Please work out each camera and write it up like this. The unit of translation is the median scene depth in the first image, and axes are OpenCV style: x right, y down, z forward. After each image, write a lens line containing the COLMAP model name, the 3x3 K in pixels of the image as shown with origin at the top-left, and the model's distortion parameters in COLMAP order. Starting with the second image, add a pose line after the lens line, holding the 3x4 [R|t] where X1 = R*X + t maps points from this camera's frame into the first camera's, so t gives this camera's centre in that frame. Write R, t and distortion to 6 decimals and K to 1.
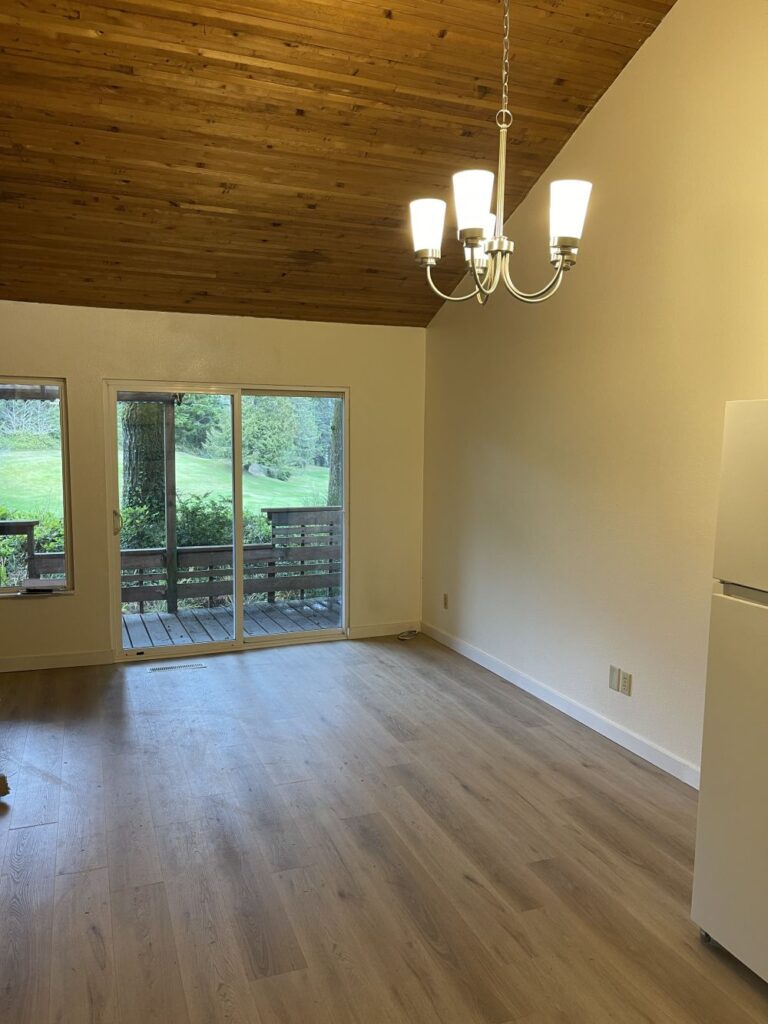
lens RADIAL K [[789.6, 0, 385.3], [0, 789.6, 512.5], [0, 0, 1]] dist [0.038756, -0.038536]
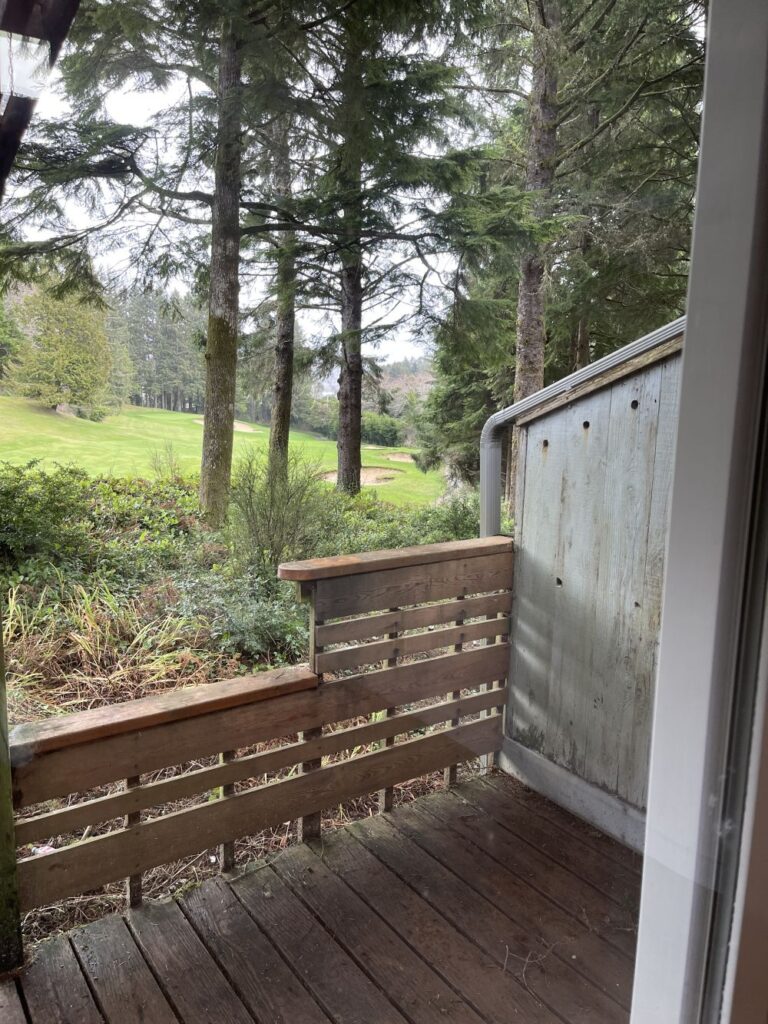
lens RADIAL K [[789.6, 0, 381.6], [0, 789.6, 511.2], [0, 0, 1]] dist [0.038756, -0.038536]
pose [[0.976053, -0.025055, 0.216083, -0.180940], [0.009078, 0.997171, 0.074616, -0.049643], [-0.217342, -0.070867, 0.973520, 0.664684]]
